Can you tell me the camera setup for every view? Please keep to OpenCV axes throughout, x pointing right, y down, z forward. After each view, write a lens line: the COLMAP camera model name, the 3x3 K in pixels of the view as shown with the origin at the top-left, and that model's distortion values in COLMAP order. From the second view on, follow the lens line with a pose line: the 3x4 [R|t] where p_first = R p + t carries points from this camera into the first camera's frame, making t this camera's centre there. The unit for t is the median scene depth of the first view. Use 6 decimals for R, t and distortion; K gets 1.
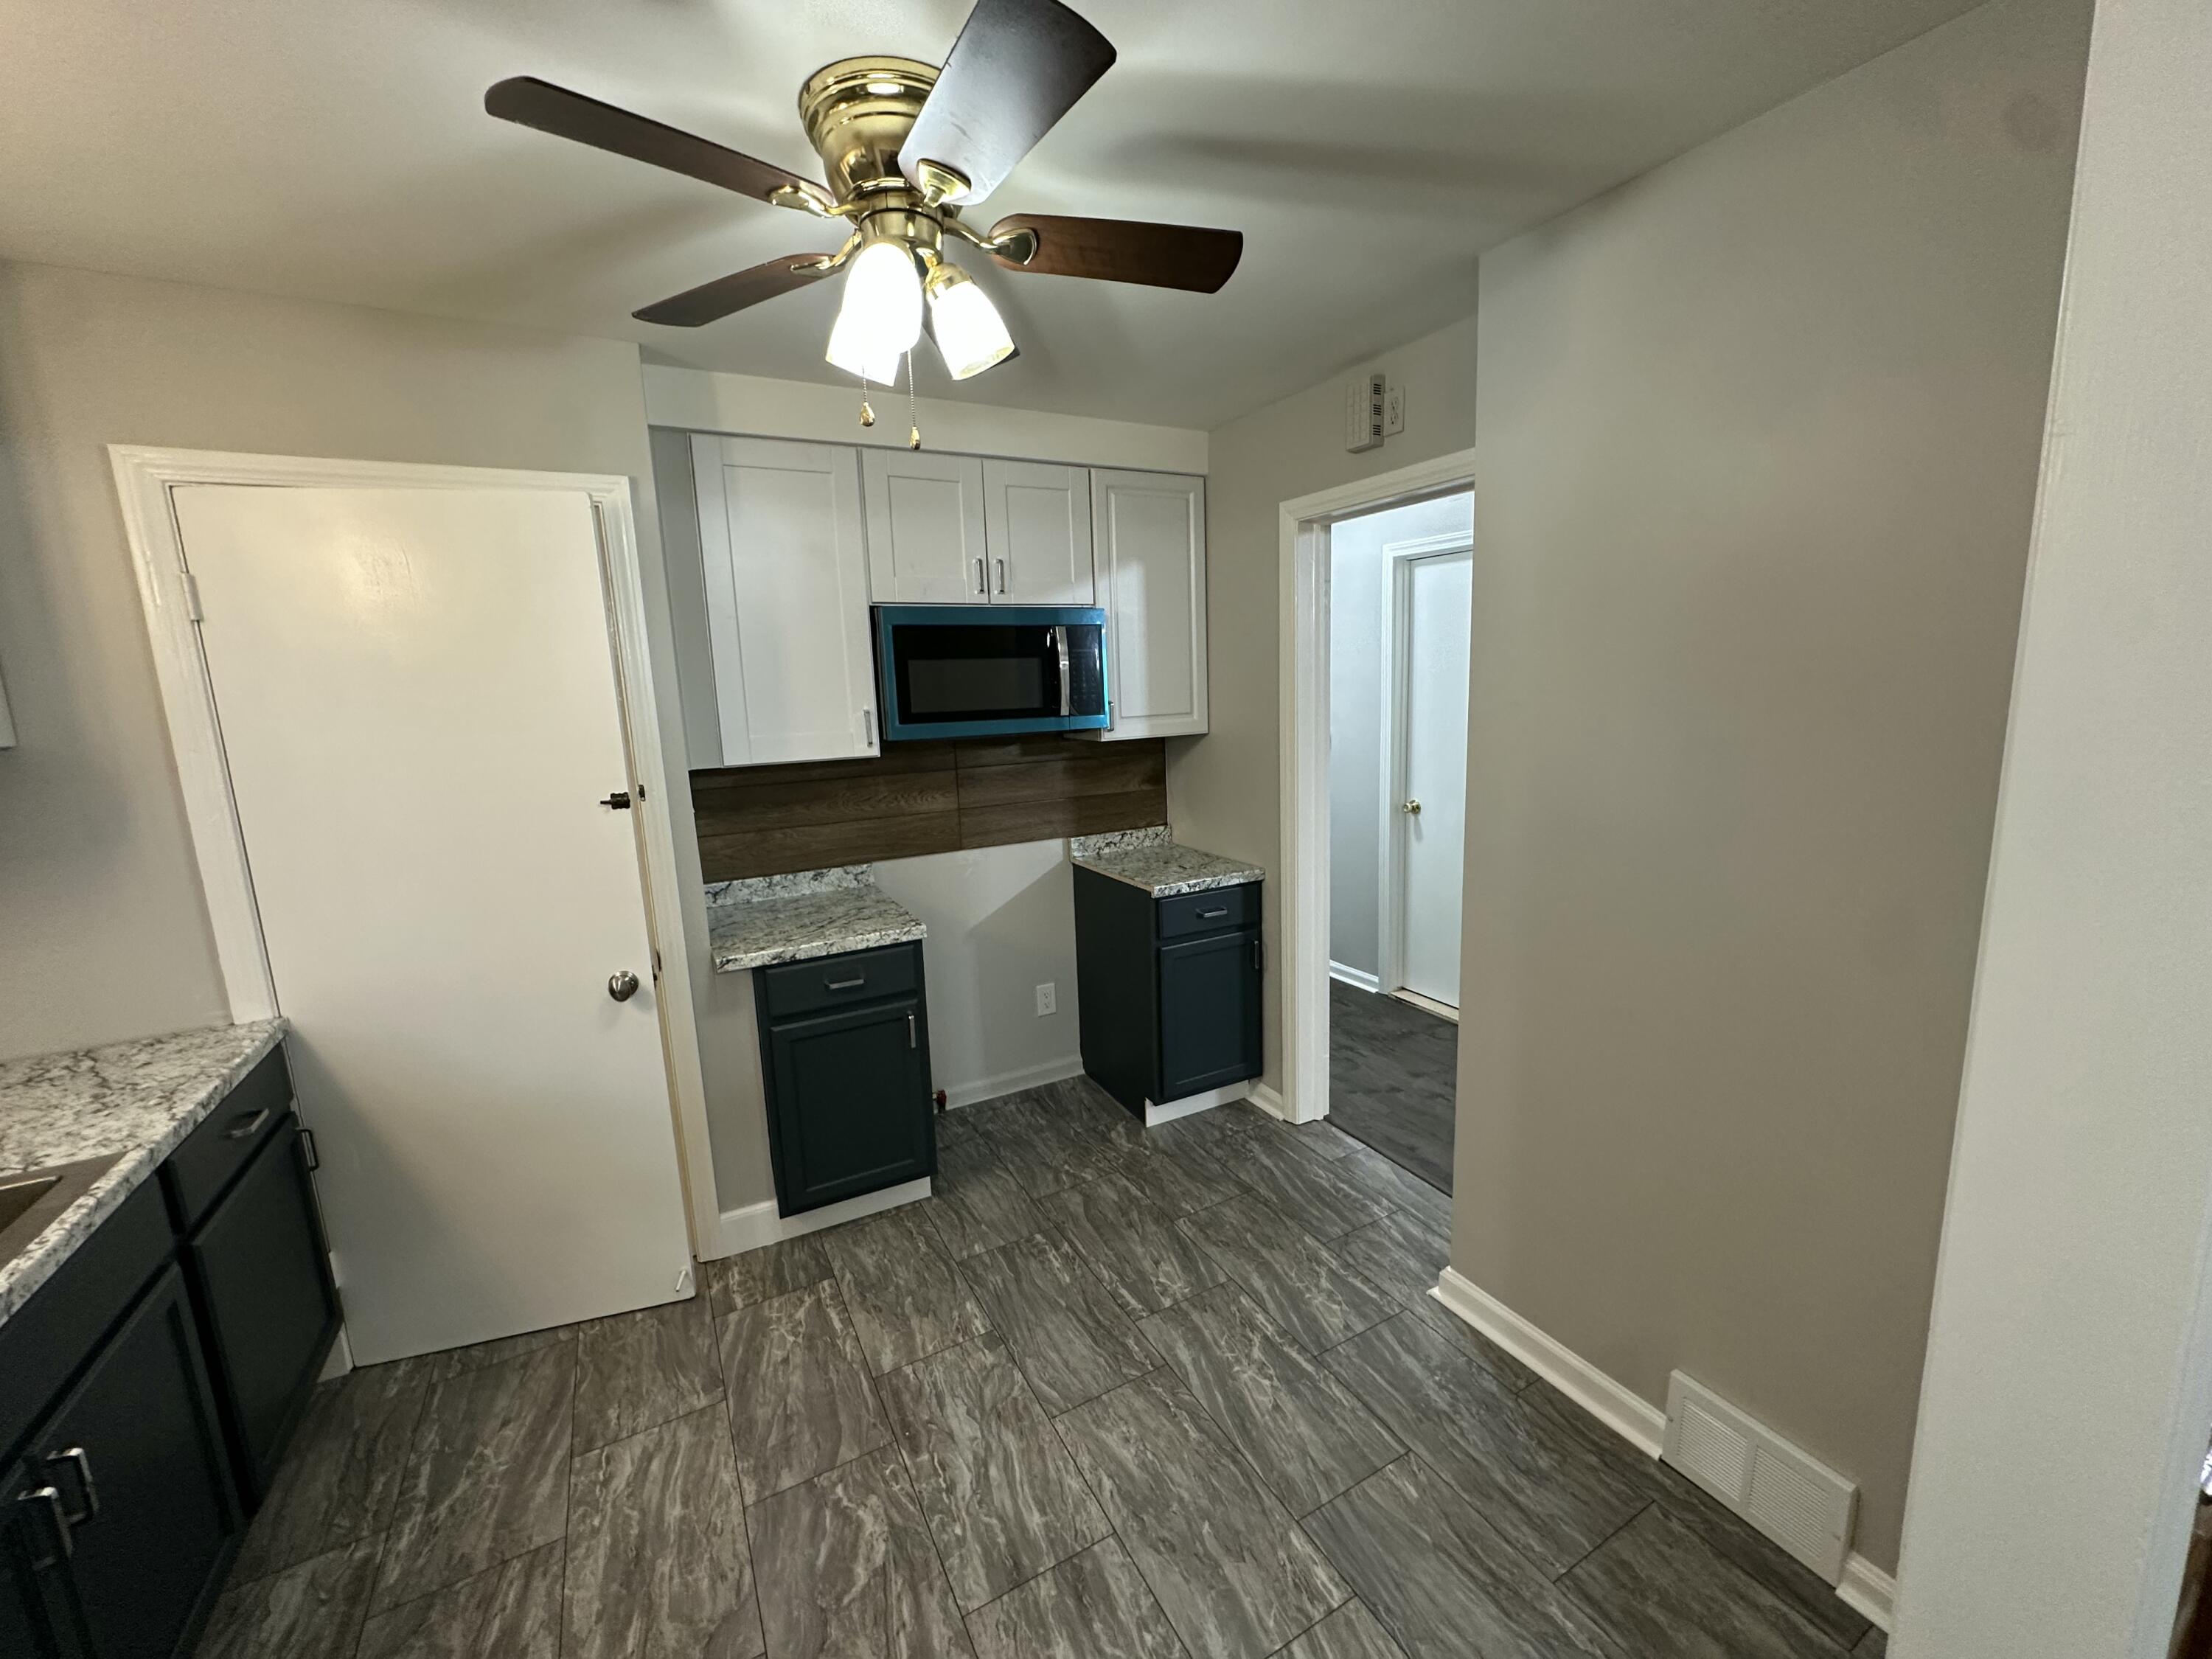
lens RADIAL K [[880.4, 0, 1106.0], [0, 880.4, 829.5], [0, 0, 1]] dist [-0.001978, -0.000420]
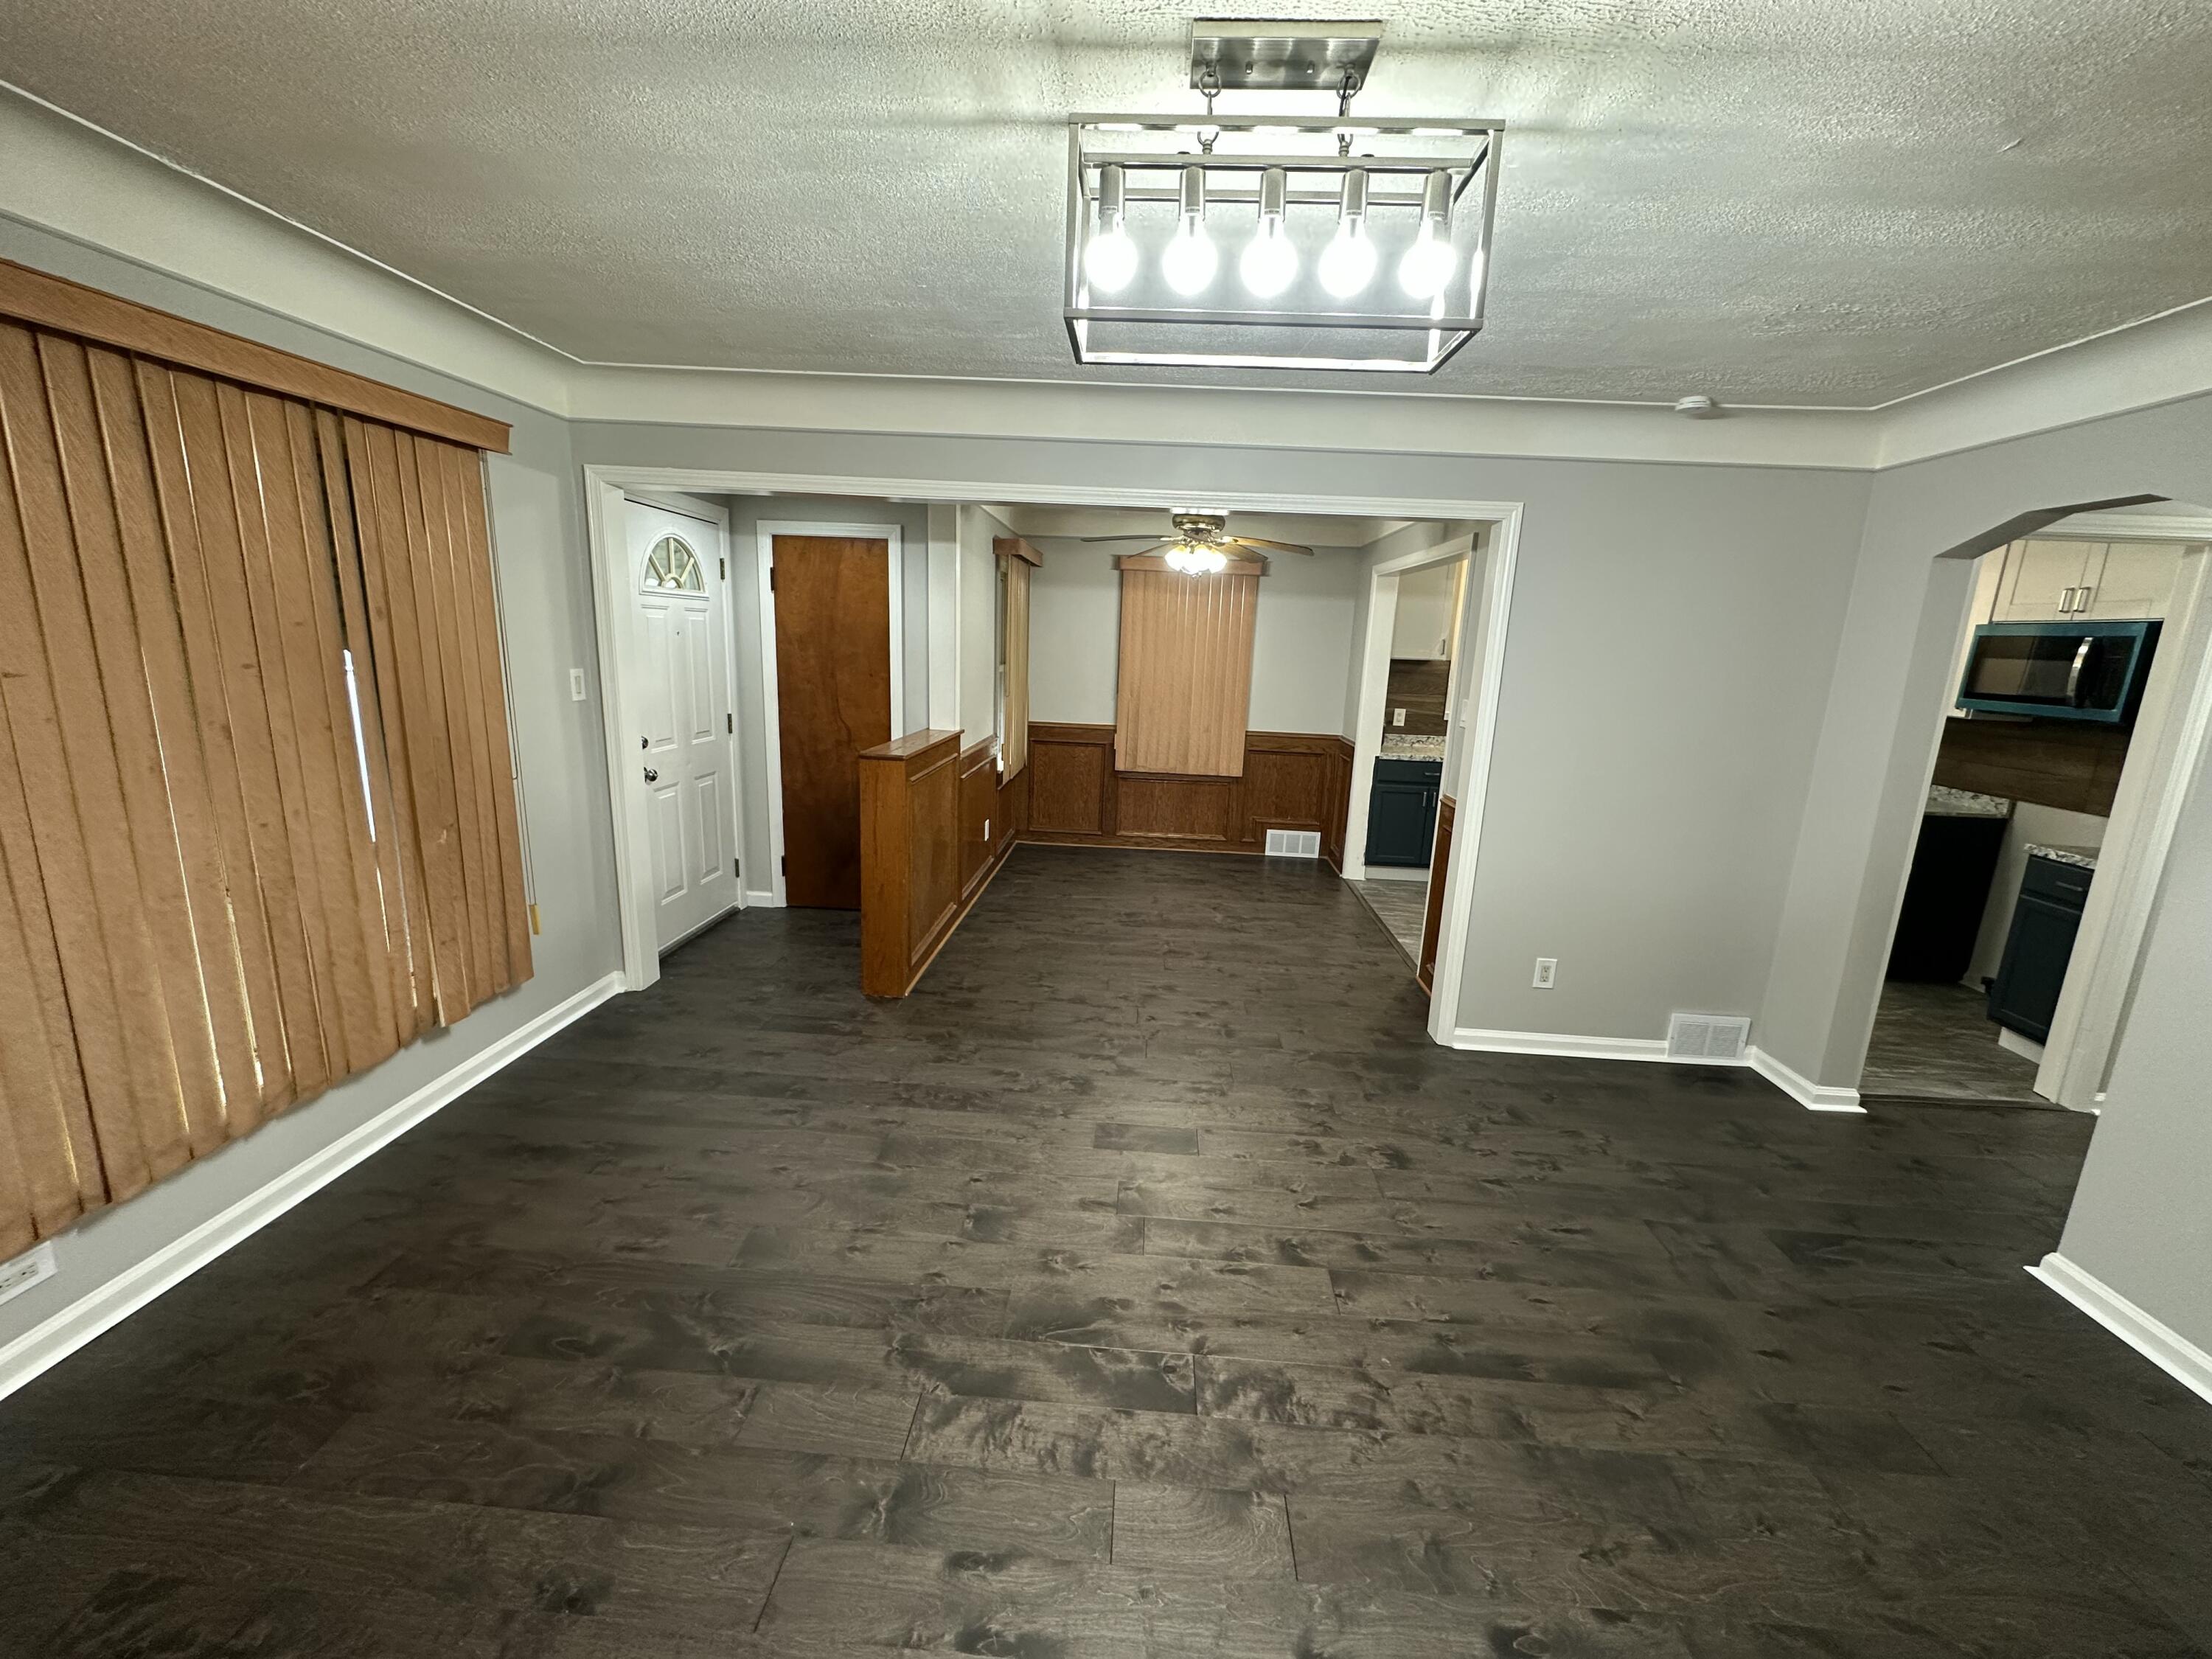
lens RADIAL K [[880.4, 0, 1106.0], [0, 880.4, 829.5], [0, 0, 1]] dist [-0.001978, -0.000420]
pose [[-0.527639, 0.197038, -0.826301, 2.423781], [-0.165702, 0.930167, 0.327616, -0.200920], [0.833150, 0.309783, -0.458143, 0.626019]]
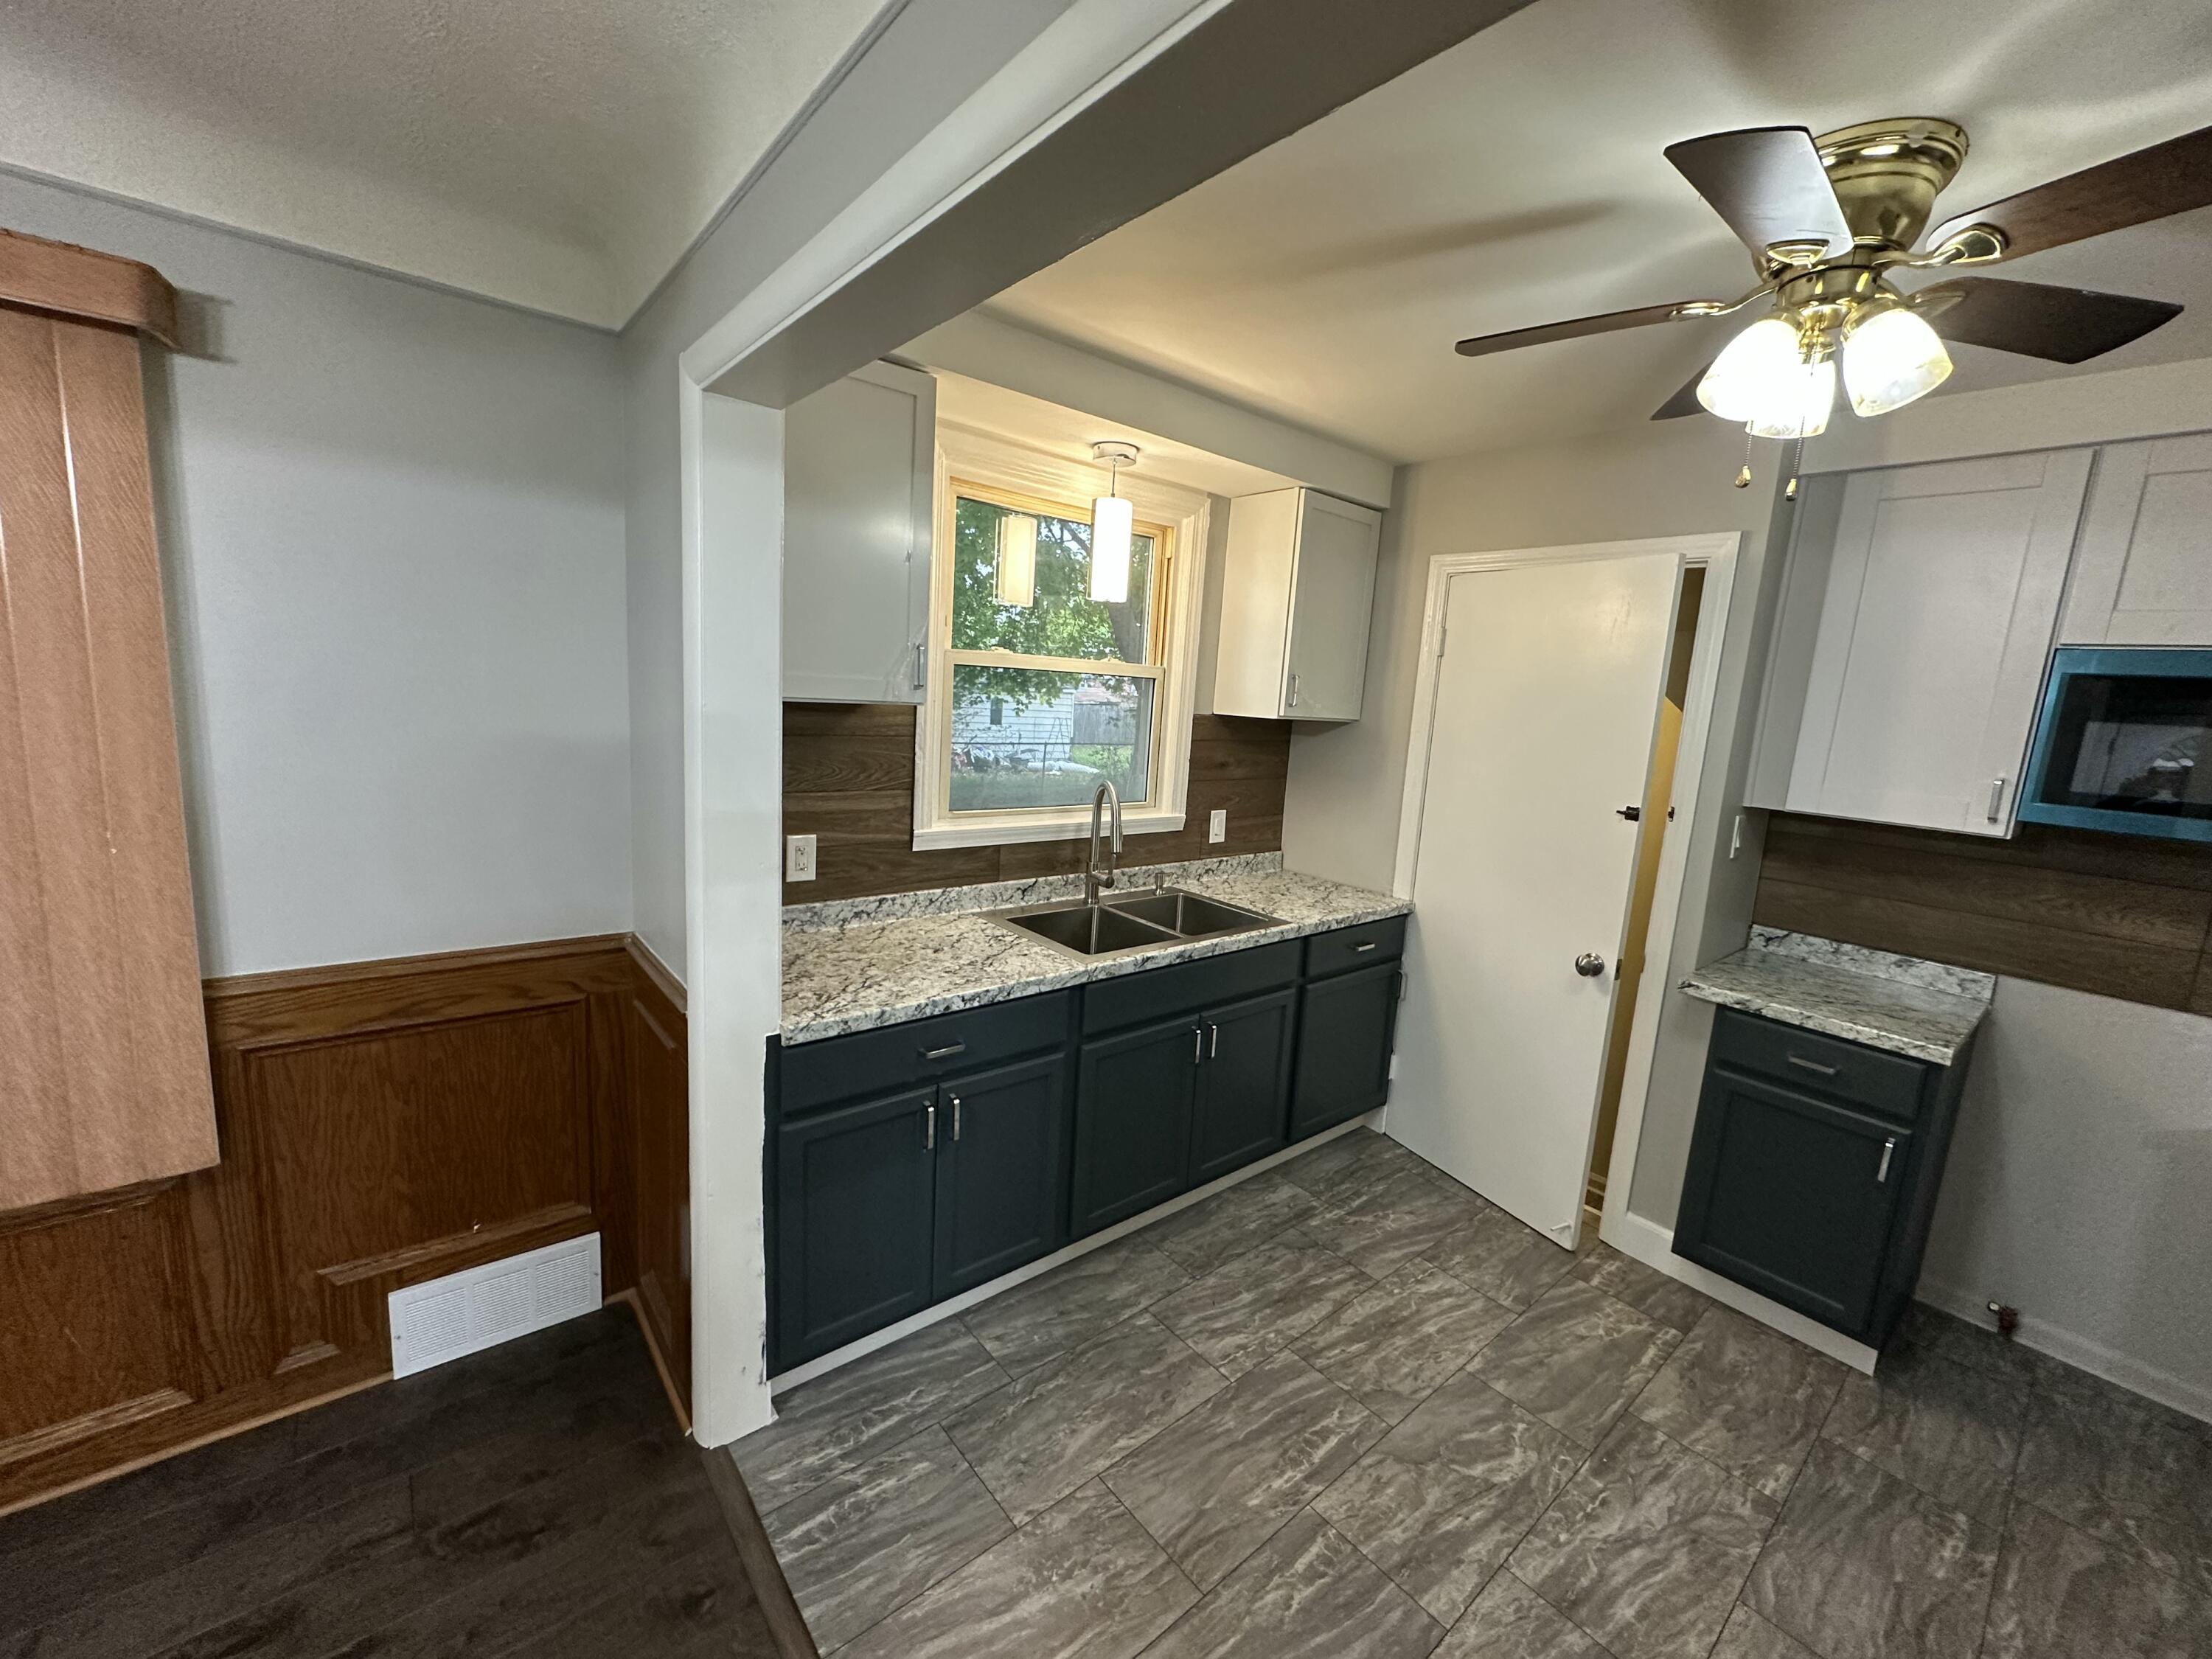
lens RADIAL K [[880.4, 0, 1106.0], [0, 880.4, 829.5], [0, 0, 1]] dist [-0.001978, -0.000420]
pose [[0.188415, 0.204079, -0.960651, 0.434447], [-0.235782, 0.958962, 0.157476, -0.030947], [0.953366, 0.196834, 0.228802, 0.066387]]
